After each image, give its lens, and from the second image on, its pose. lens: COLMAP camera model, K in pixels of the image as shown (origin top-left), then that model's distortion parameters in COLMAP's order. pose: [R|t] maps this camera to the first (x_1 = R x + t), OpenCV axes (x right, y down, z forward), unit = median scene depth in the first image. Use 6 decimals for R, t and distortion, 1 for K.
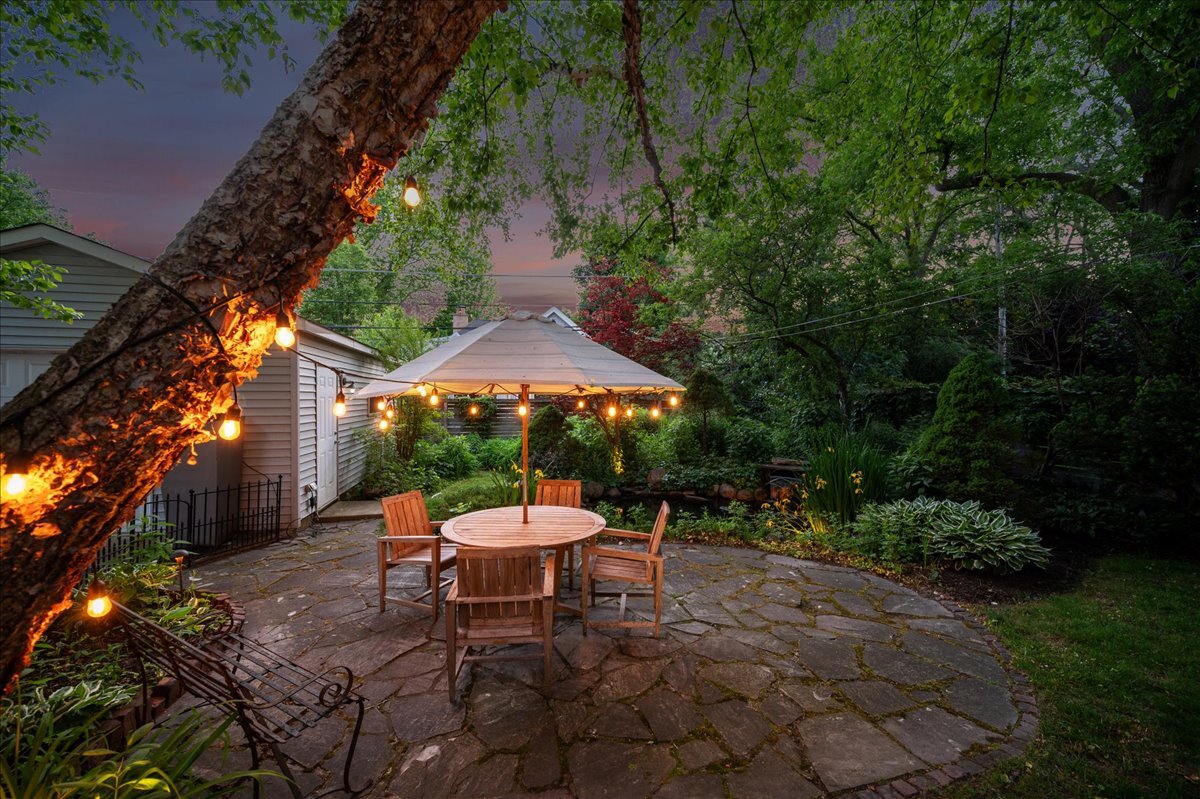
lens RADIAL K [[477.8, 0, 601.2], [0, 477.8, 398.6], [0, 0, 1]] dist [-0.003133, 0.000008]
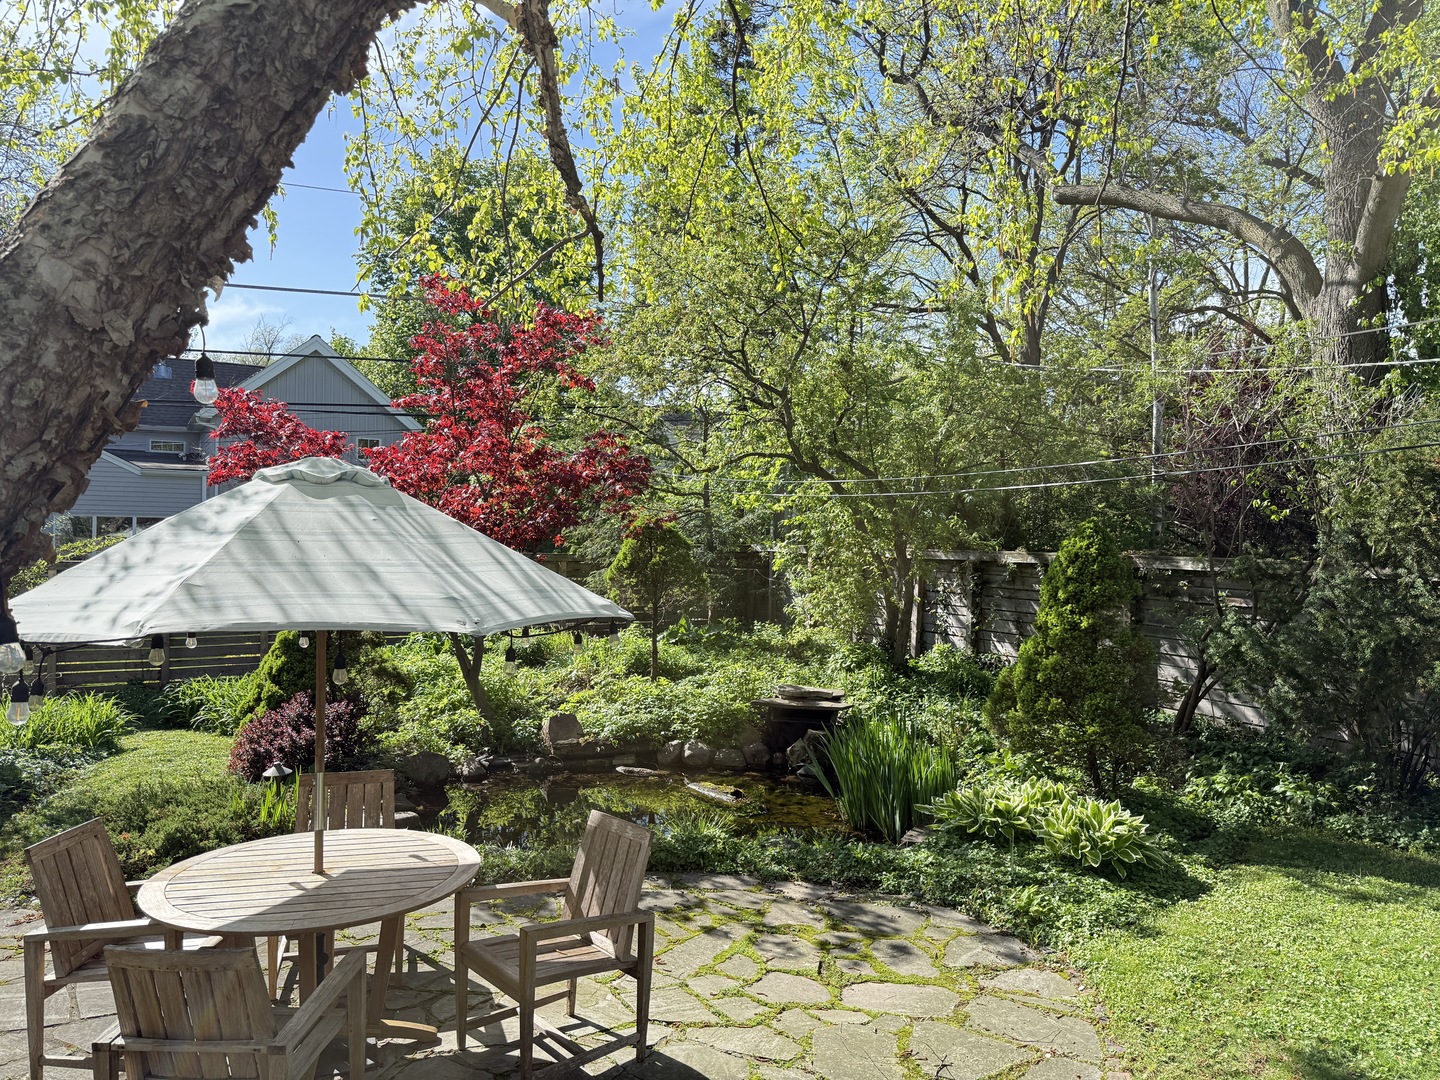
lens RADIAL K [[1011.0, 0, 719.9], [0, 1011.0, 541.6], [0, 0, 1]] dist [-0.024739, -0.004022]
pose [[0.959786, 0.004060, 0.280704, -0.146489], [-0.003084, 0.999988, -0.003917, -0.261479], [-0.280716, 0.002893, 0.959786, -0.447291]]
